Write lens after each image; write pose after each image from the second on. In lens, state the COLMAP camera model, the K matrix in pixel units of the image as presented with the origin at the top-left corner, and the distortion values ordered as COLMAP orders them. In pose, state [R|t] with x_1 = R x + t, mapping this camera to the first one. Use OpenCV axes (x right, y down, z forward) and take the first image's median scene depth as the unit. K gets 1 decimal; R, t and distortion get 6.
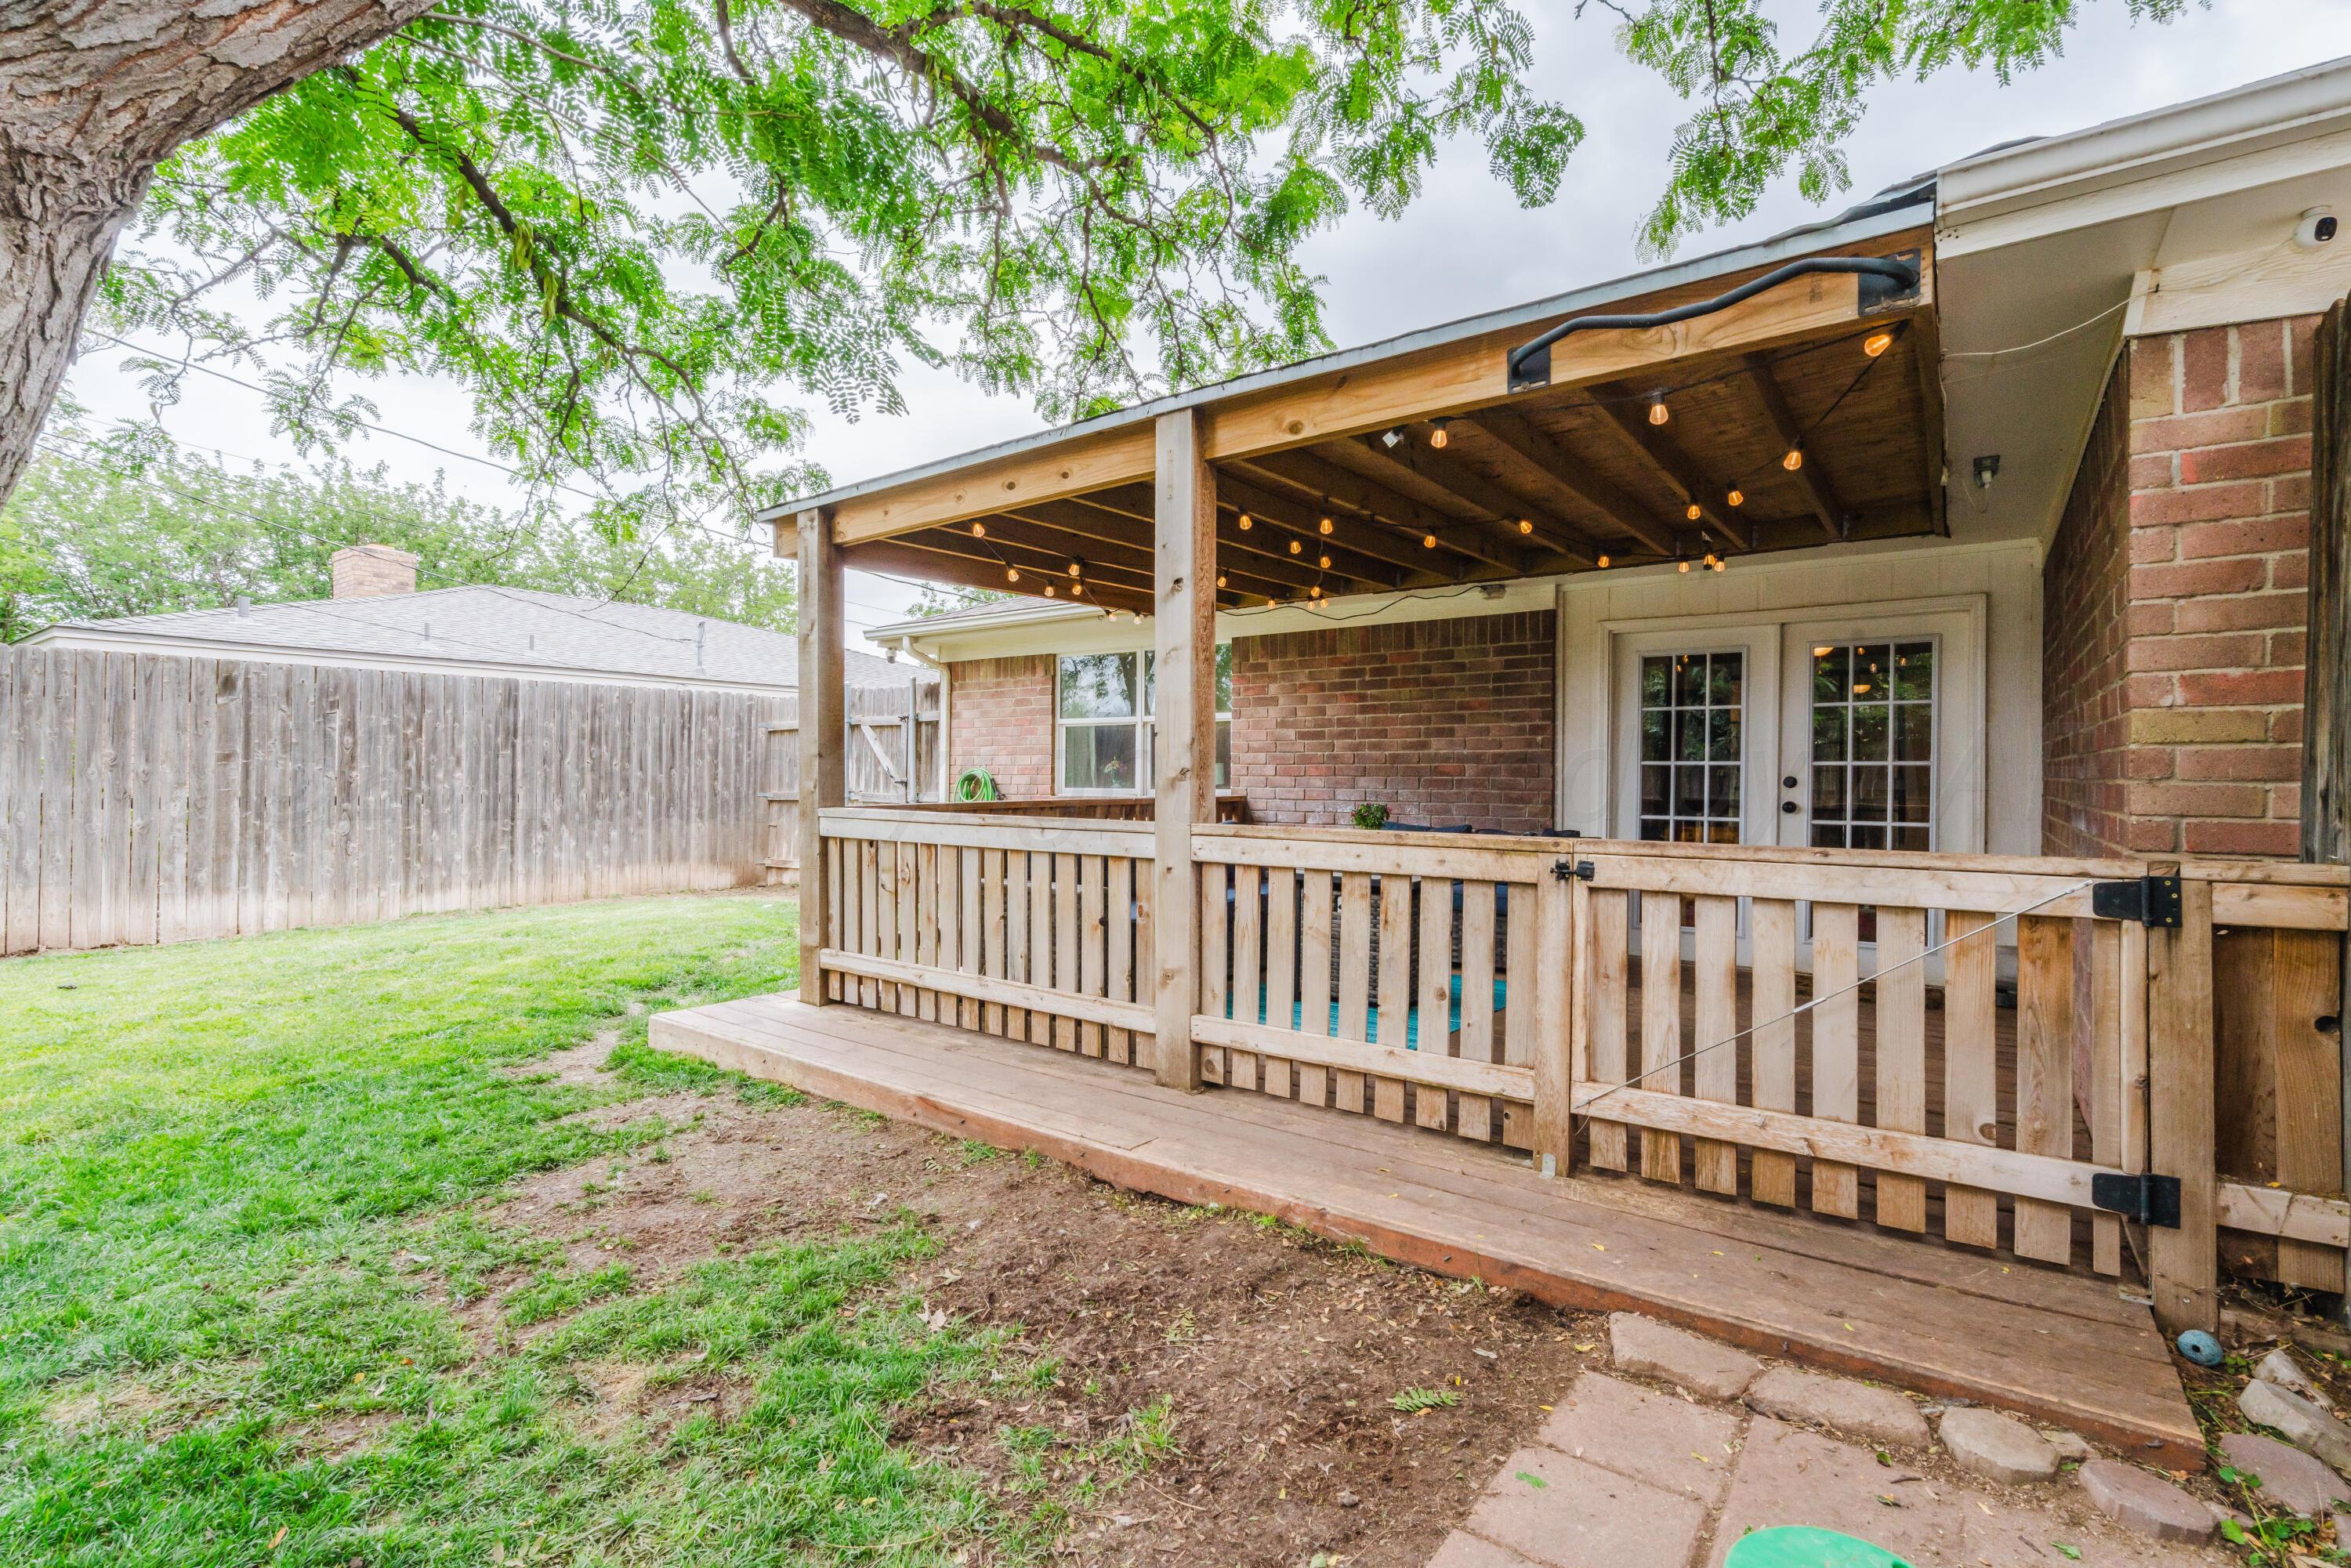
lens RADIAL K [[1064.8, 0, 1169.6], [0, 1064.8, 774.9], [0, 0, 1]] dist [-0.000490, 0.000090]
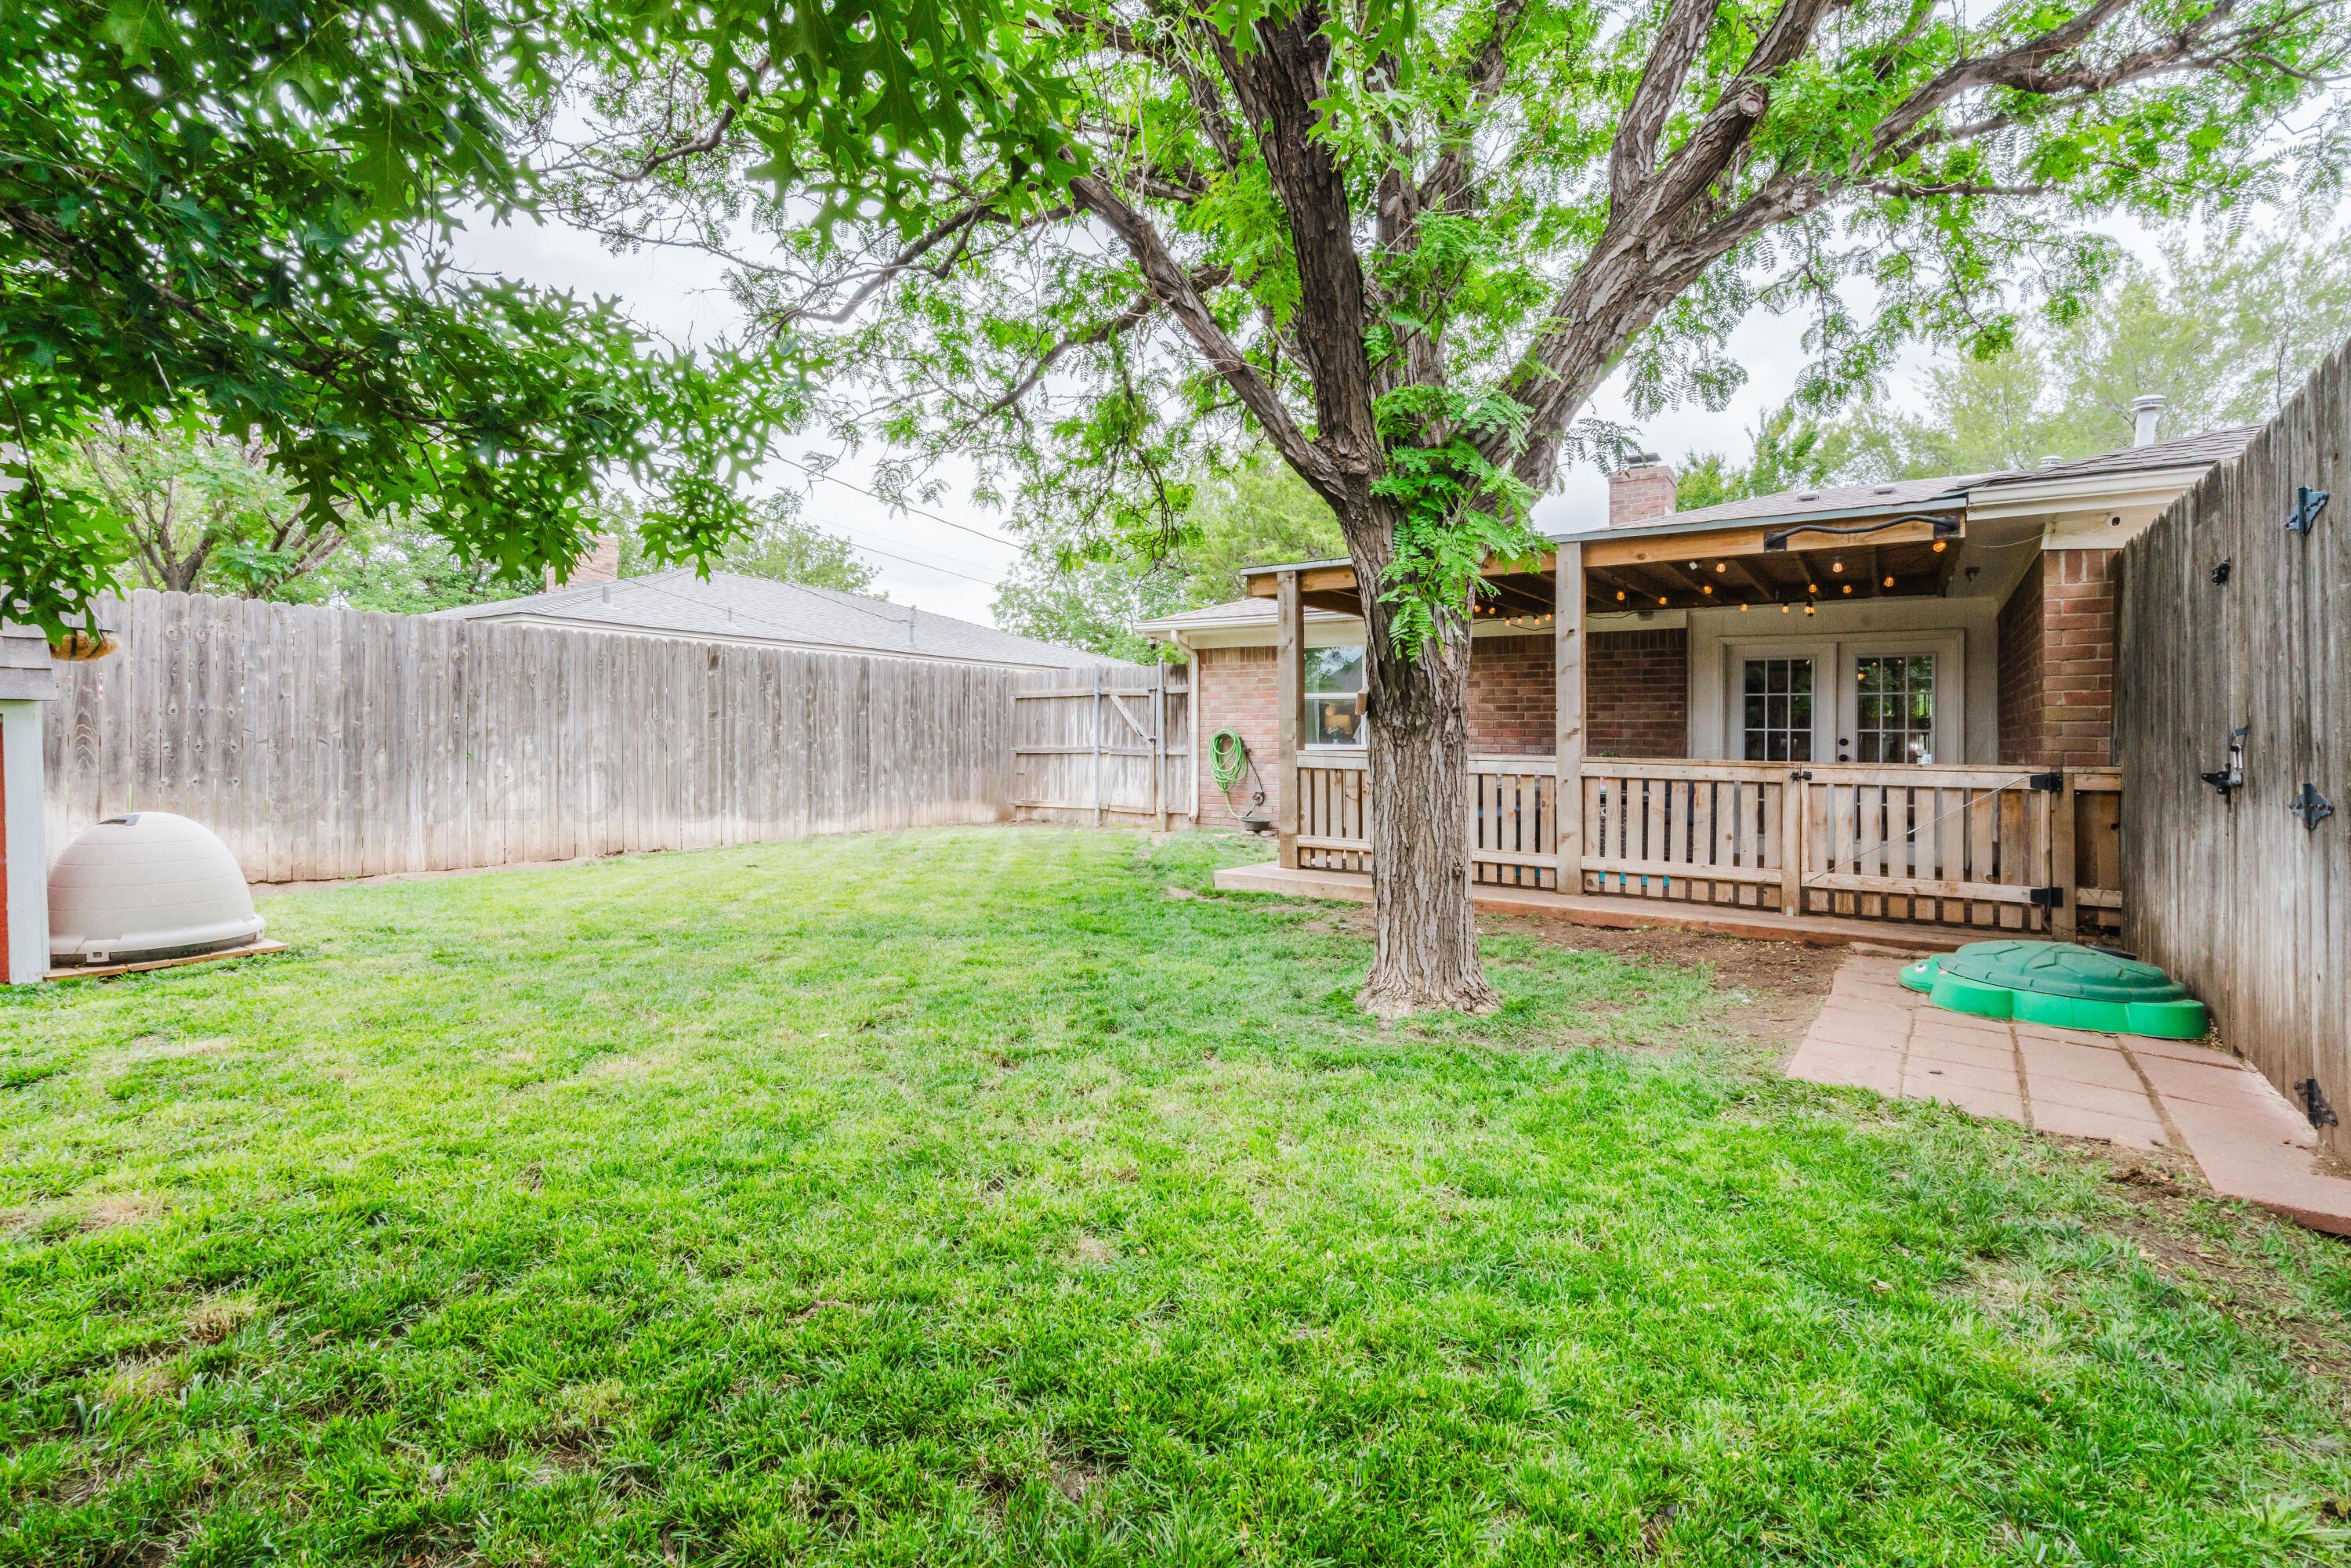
lens RADIAL K [[1091.6, 0, 1172.0], [0, 1091.6, 722.7], [0, 0, 1]] dist [0.003407, 0.000335]
pose [[0.998377, 0.010516, 0.055964, -0.836794], [-0.009563, 0.999805, -0.017275, 0.025309], [-0.056135, 0.016712, 0.998283, -0.943766]]
